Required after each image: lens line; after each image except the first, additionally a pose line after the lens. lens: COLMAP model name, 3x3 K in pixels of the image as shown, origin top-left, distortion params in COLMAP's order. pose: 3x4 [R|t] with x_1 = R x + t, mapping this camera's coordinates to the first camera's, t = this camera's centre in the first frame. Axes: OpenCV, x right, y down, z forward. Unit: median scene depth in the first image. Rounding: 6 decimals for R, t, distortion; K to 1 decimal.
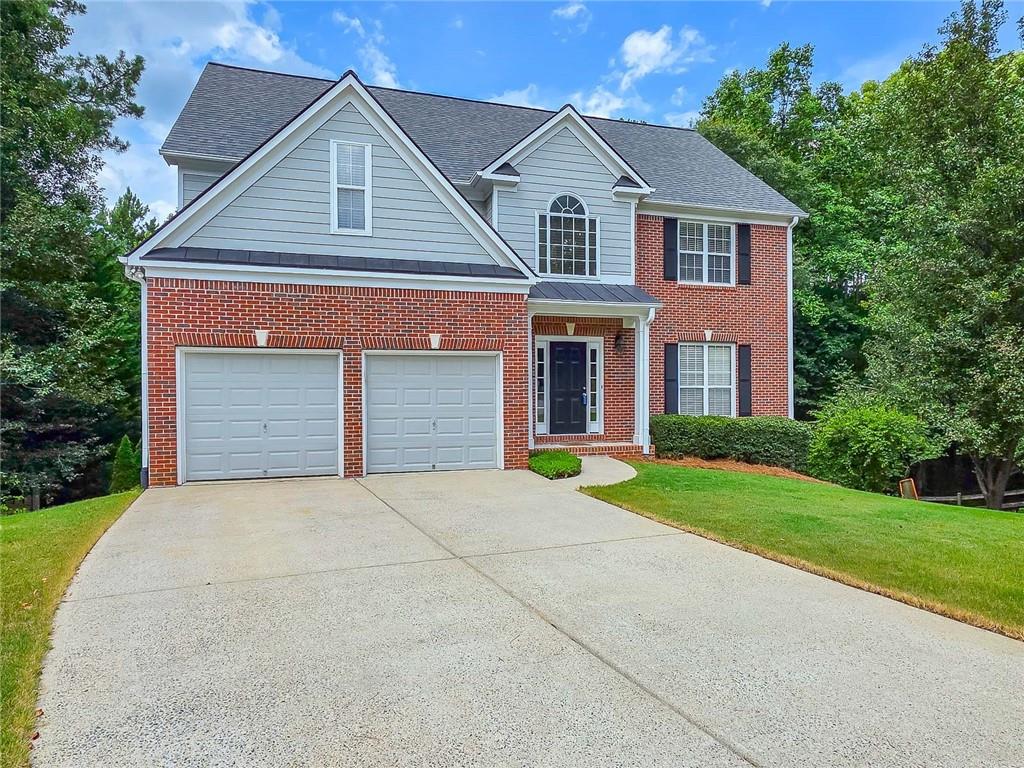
lens RADIAL K [[619.8, 0, 514.5], [0, 619.8, 390.9], [0, 0, 1]] dist [-0.001252, 0.009199]
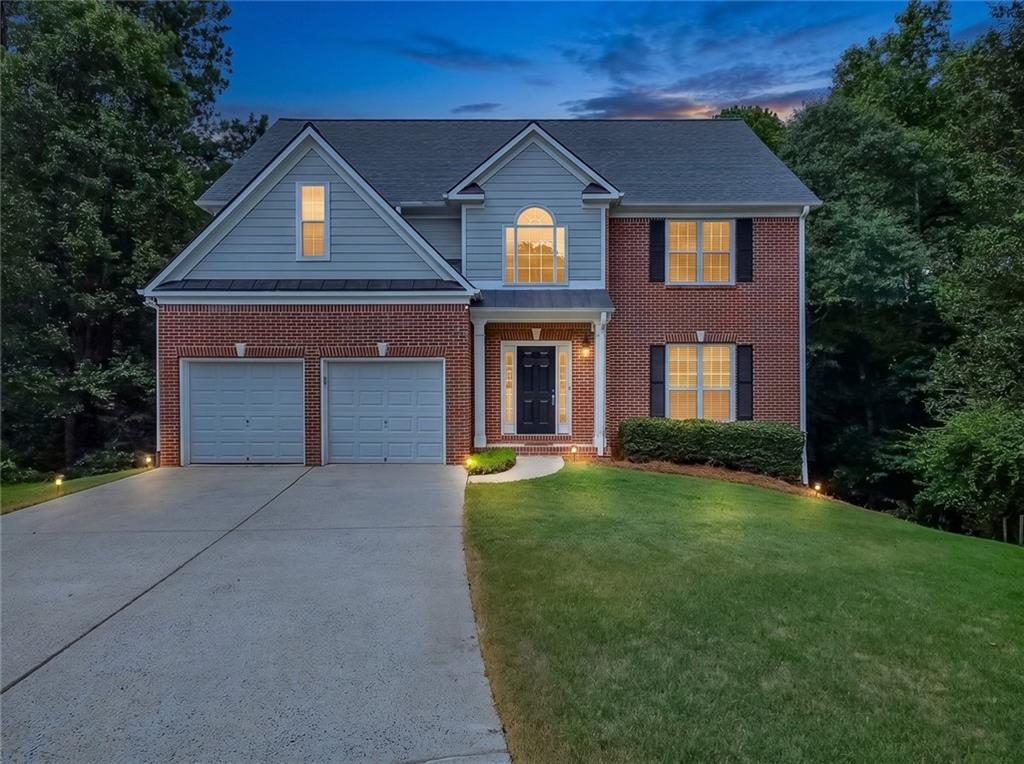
lens RADIAL K [[619.8, 0, 509.0], [0, 619.8, 382.3], [0, 0, 1]] dist [-0.001252, 0.009199]
pose [[0.954738, -0.000048, -0.297449, 0.357982], [-0.003443, 0.999931, -0.011211, -0.006218], [0.297429, 0.011728, 0.954672, -0.013988]]
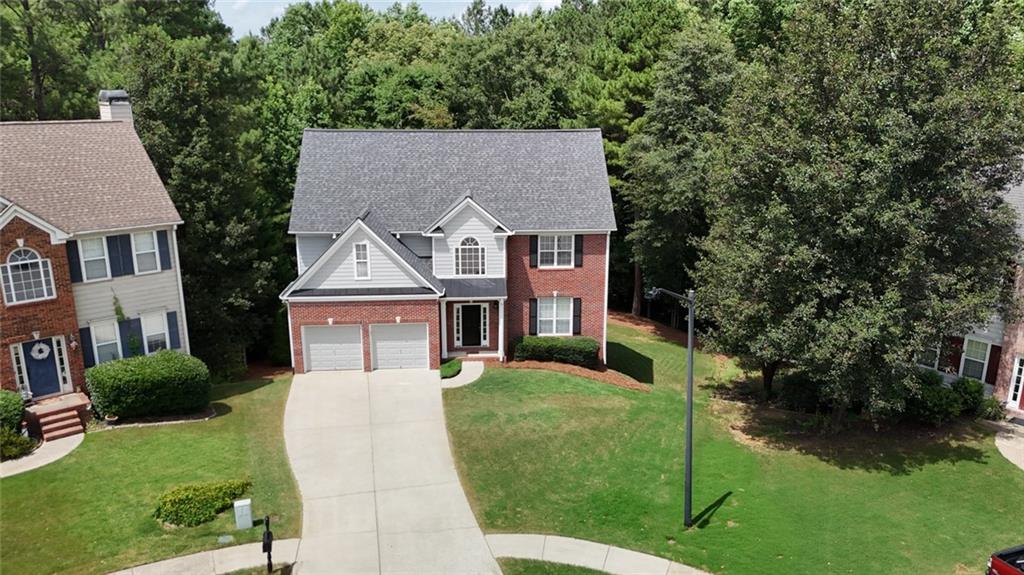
lens RADIAL K [[753.8, 0, 516.5], [0, 753.8, 286.9], [0, 0, 1]] dist [0.070298, -0.065917]
pose [[0.974503, 0.064987, -0.214756, 0.790373], [-0.007503, 0.966039, 0.258287, -0.807605], [0.224248, -0.250090, 0.941896, -1.375841]]
